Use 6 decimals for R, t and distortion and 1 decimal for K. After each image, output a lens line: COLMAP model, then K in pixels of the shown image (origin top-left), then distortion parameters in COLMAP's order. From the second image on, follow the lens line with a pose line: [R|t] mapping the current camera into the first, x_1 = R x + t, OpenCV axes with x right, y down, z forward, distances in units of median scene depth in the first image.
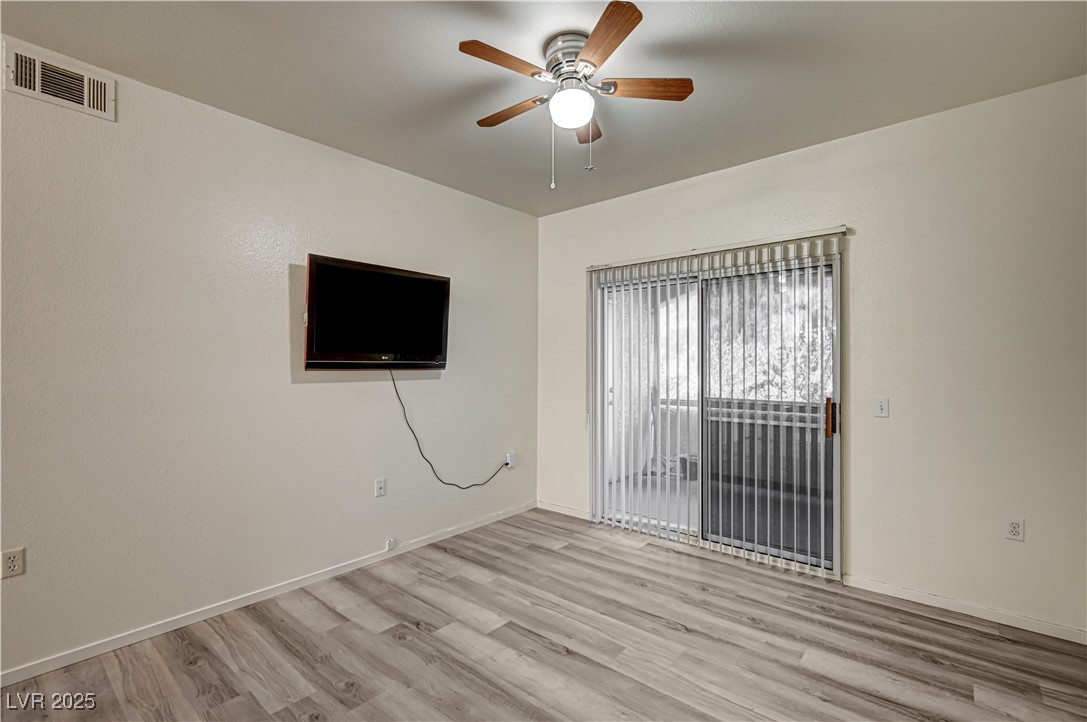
lens RADIAL K [[491.9, 0, 545.7], [0, 491.9, 363.5], [0, 0, 1]] dist [0.001958, 0.000219]
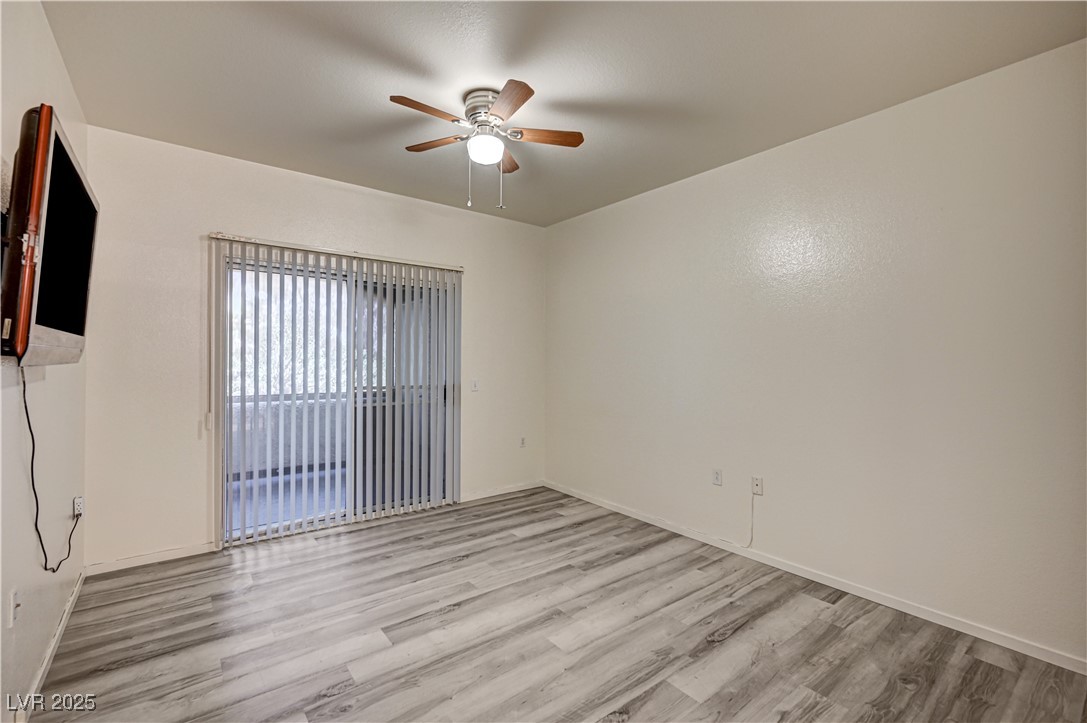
lens RADIAL K [[477.0, 0, 545.1], [0, 477.0, 365.4], [0, 0, 1]] dist [-0.000018, 0.000264]
pose [[0.198264, -0.007505, 0.980120, -0.821178], [-0.010557, 0.999896, 0.009792, 0.005755], [-0.980092, -0.012289, 0.198164, 0.469640]]
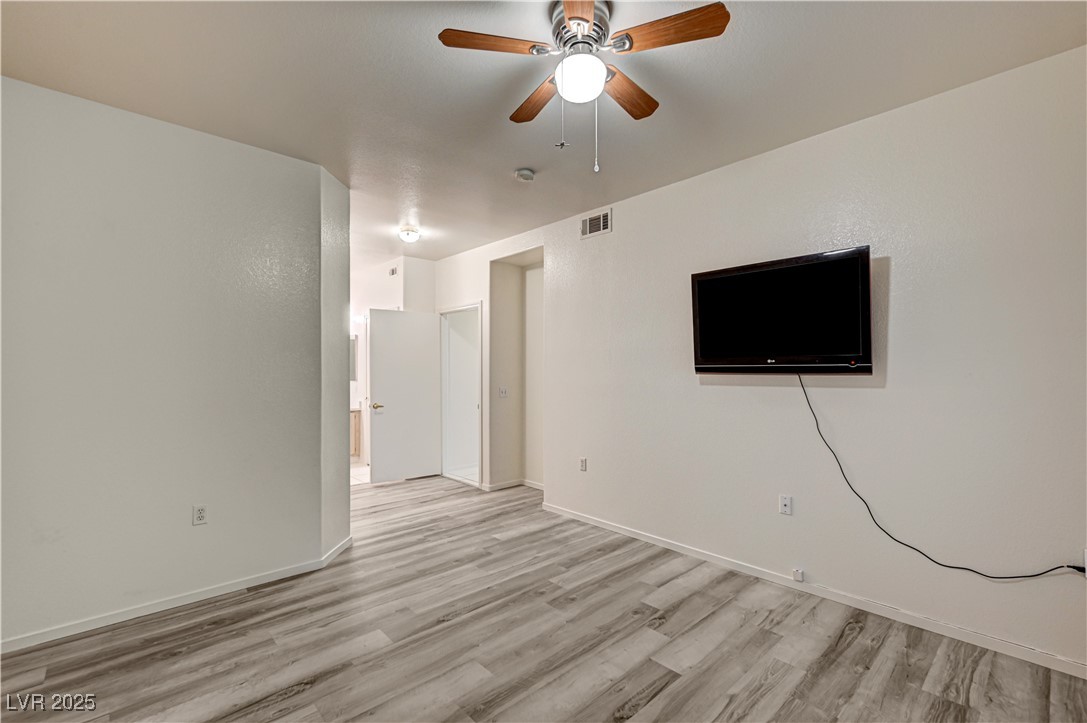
lens RADIAL K [[477.0, 0, 545.1], [0, 477.0, 365.4], [0, 0, 1]] dist [-0.000018, 0.000264]
pose [[-0.119531, -0.008295, -0.992796, 0.696198], [0.005099, 0.999947, -0.008969, 0.002642], [0.992817, -0.006134, -0.119482, 0.792149]]
